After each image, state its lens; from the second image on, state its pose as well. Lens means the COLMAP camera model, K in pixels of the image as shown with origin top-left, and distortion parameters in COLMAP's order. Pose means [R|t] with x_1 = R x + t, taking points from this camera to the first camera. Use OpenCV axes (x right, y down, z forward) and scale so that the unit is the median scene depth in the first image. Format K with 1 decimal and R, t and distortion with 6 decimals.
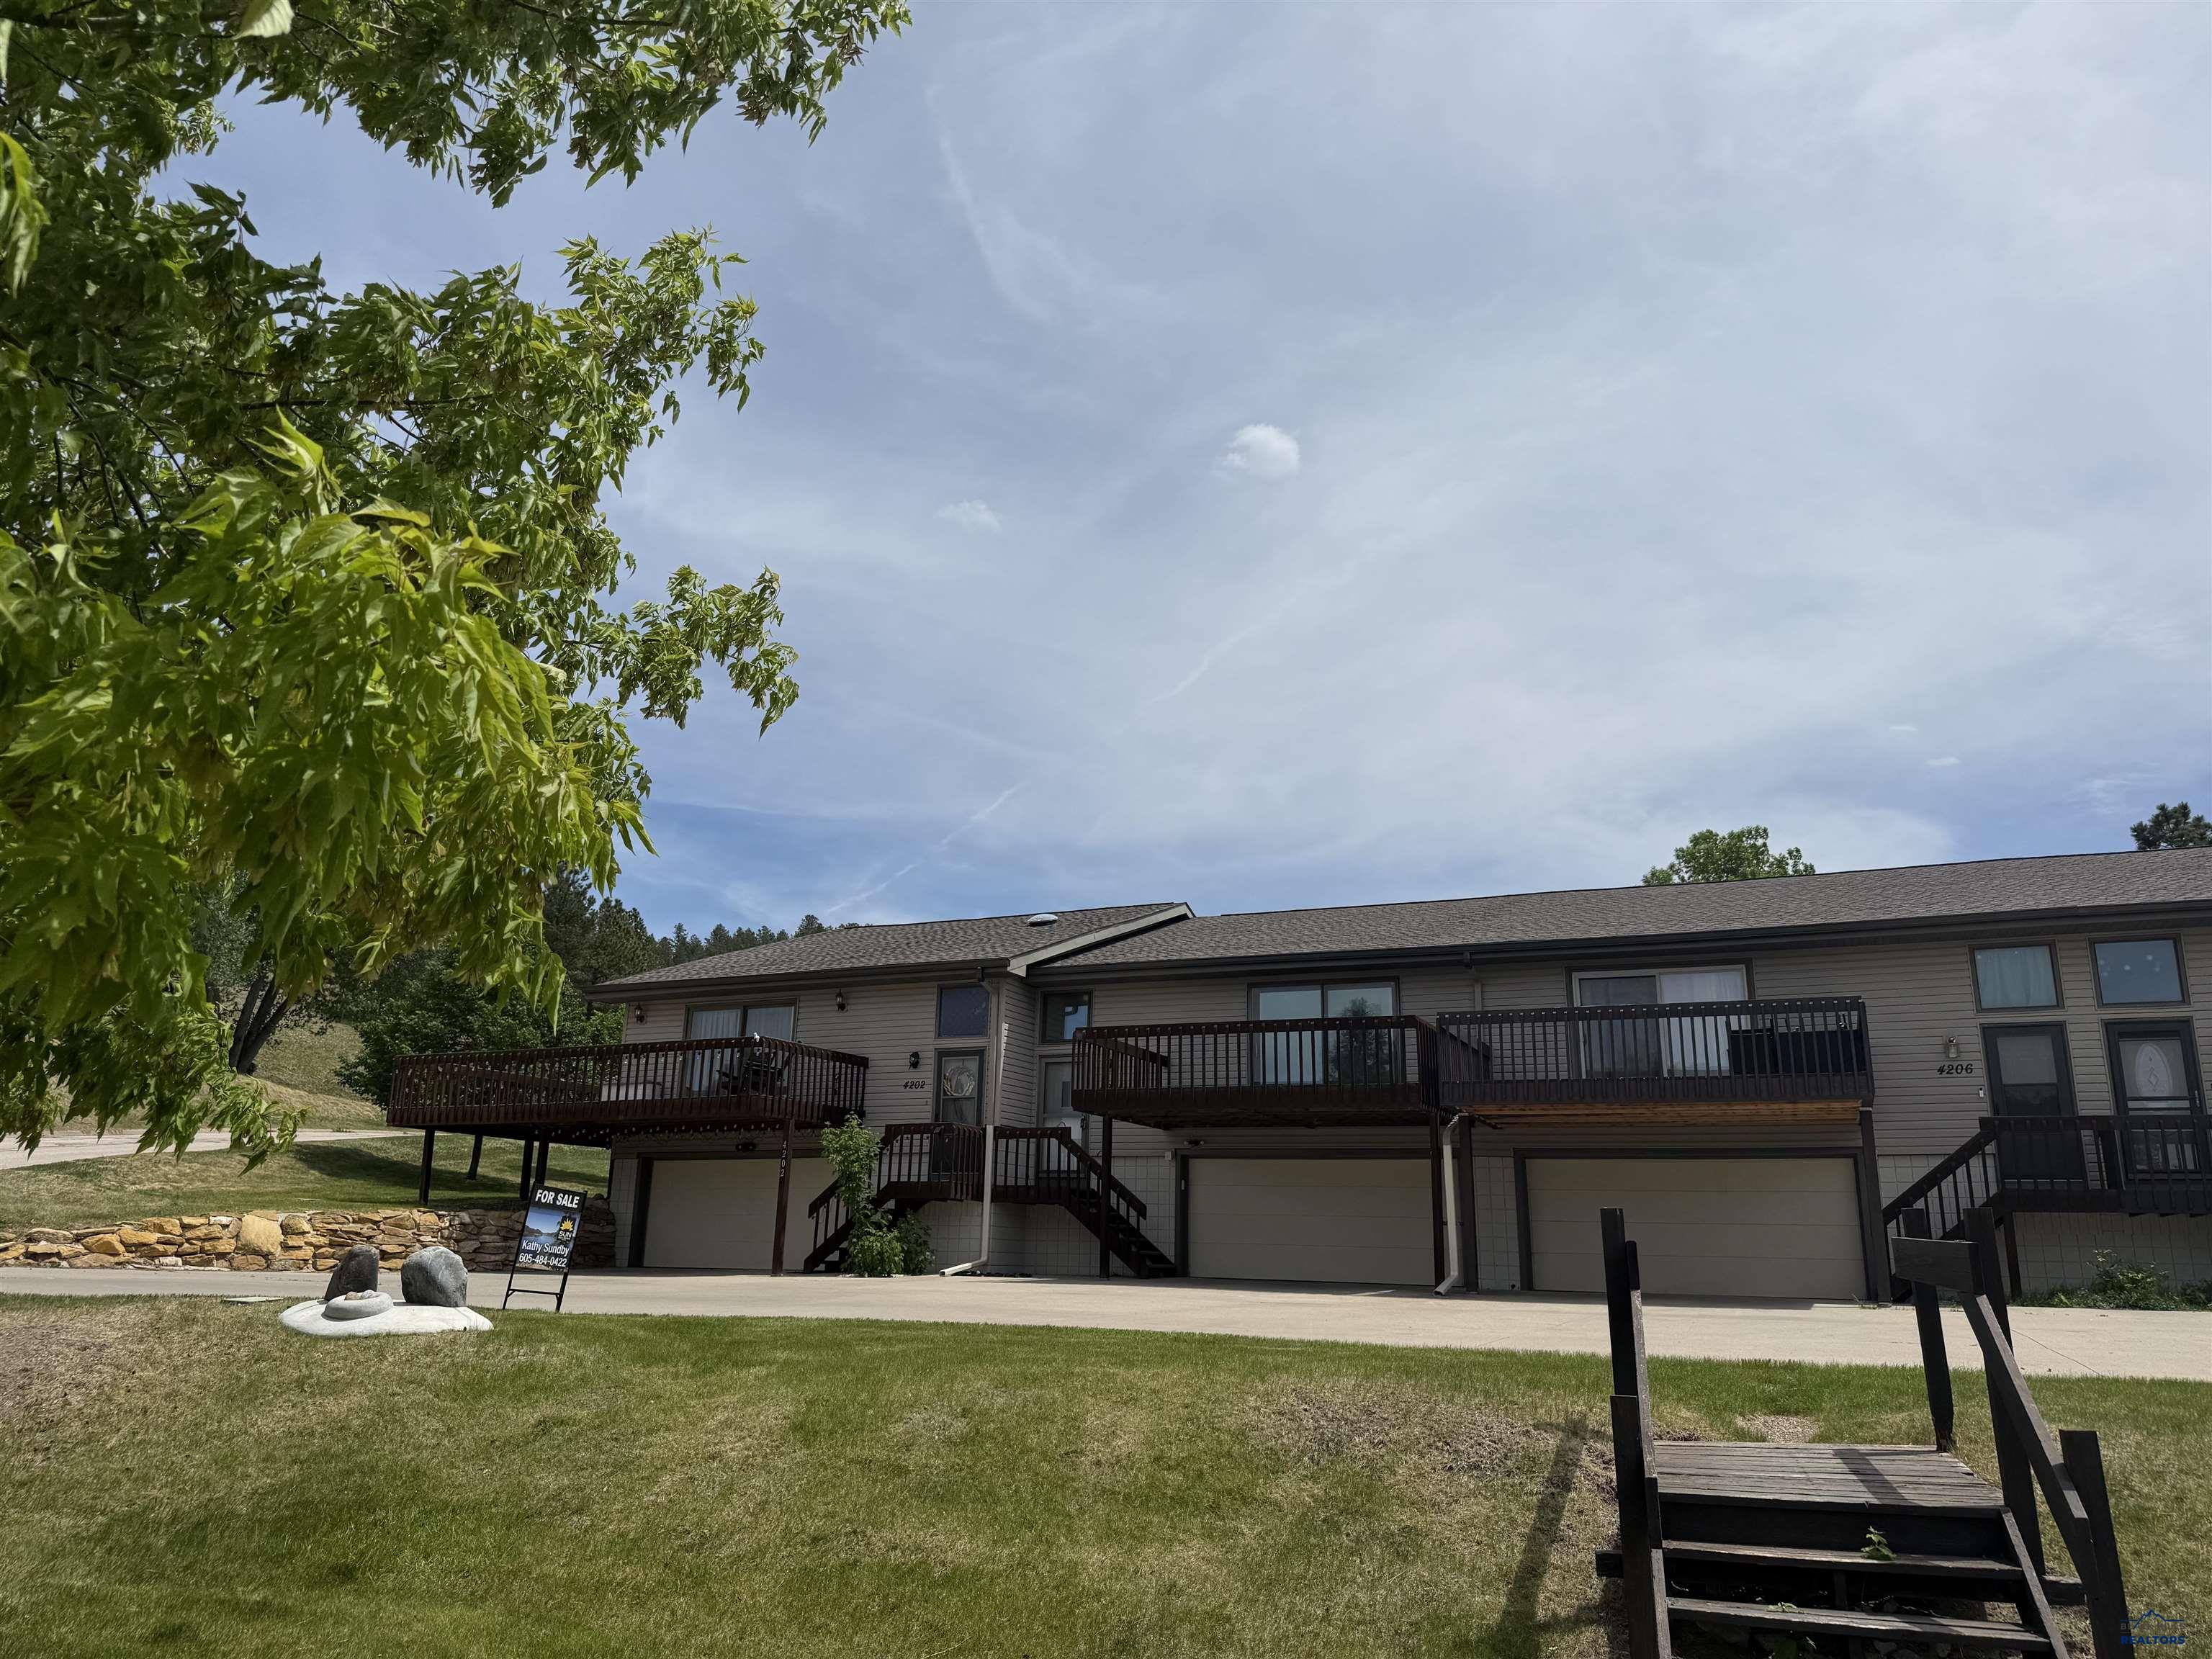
lens RADIAL K [[1540.6, 0, 1109.2], [0, 1540.6, 823.4], [0, 0, 1]] dist [0.096776, -0.131658]
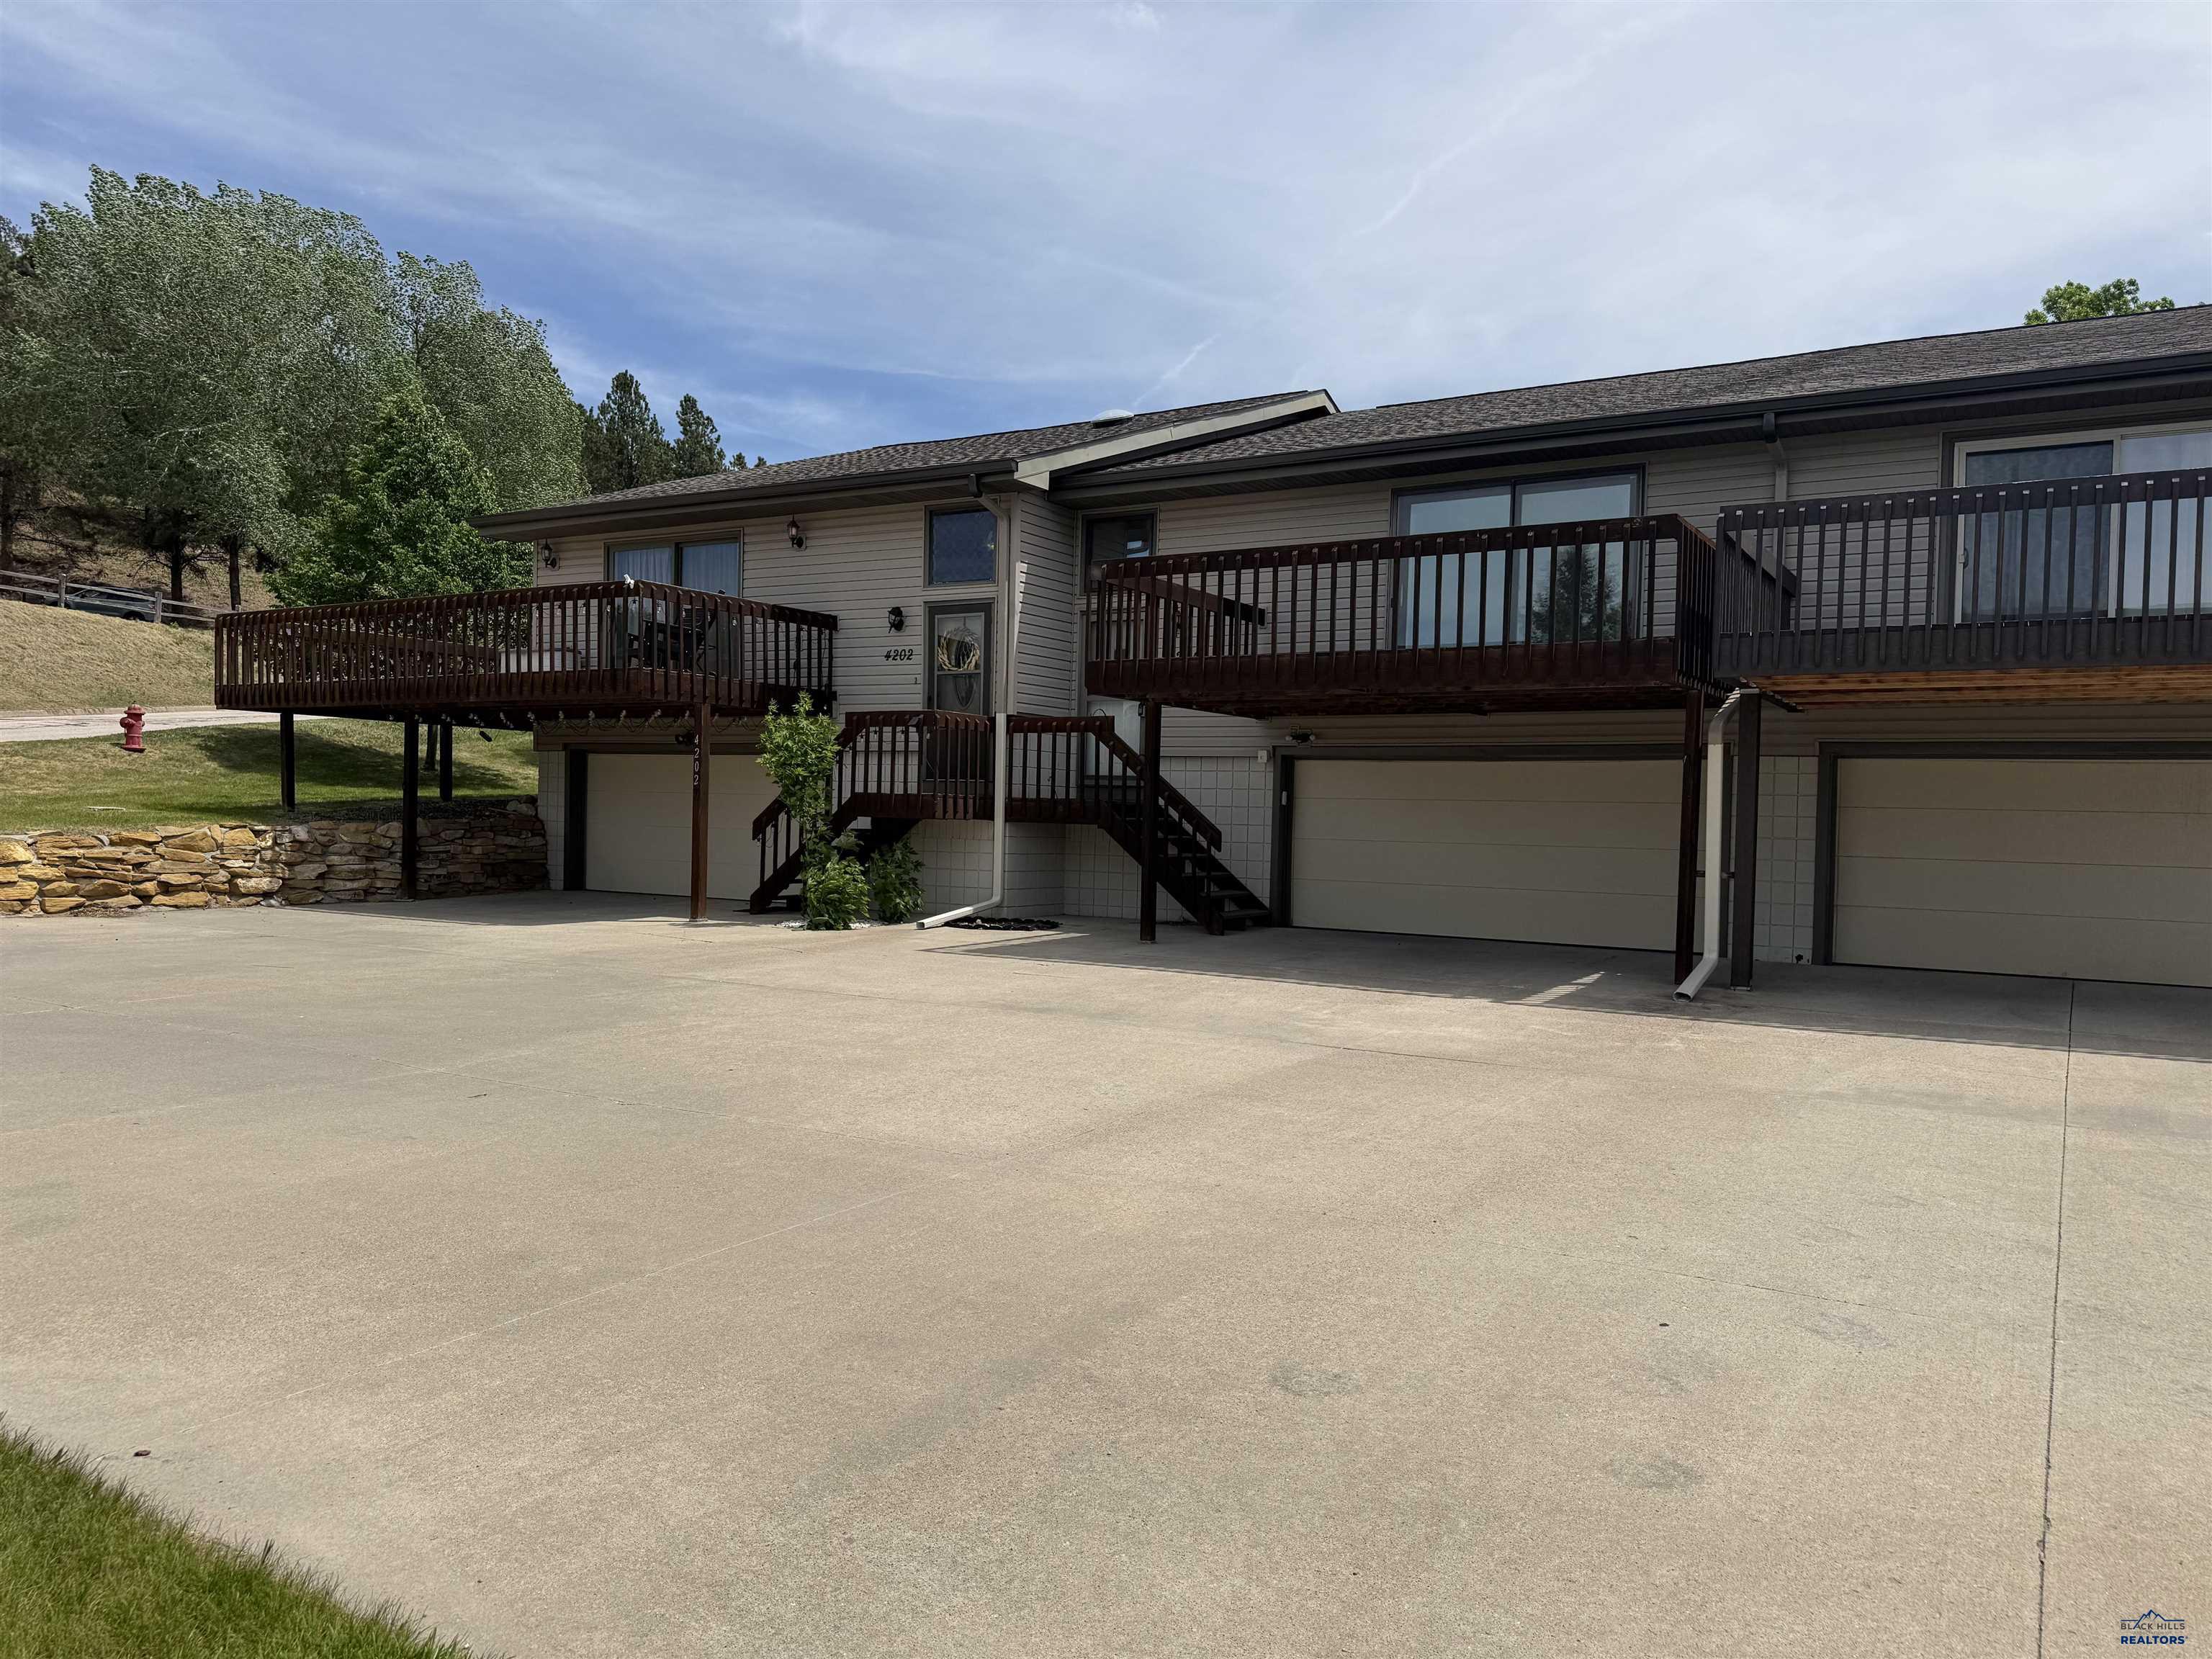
lens RADIAL K [[1536.5, 0, 1106.0], [0, 1536.5, 829.5], [0, 0, 1]] dist [0.144515, -0.284619]
pose [[0.992198, 0.004554, -0.124586, 0.054488], [0.029468, 0.962447, 0.269865, 0.063936], [0.121136, -0.271431, 0.954804, 0.349066]]
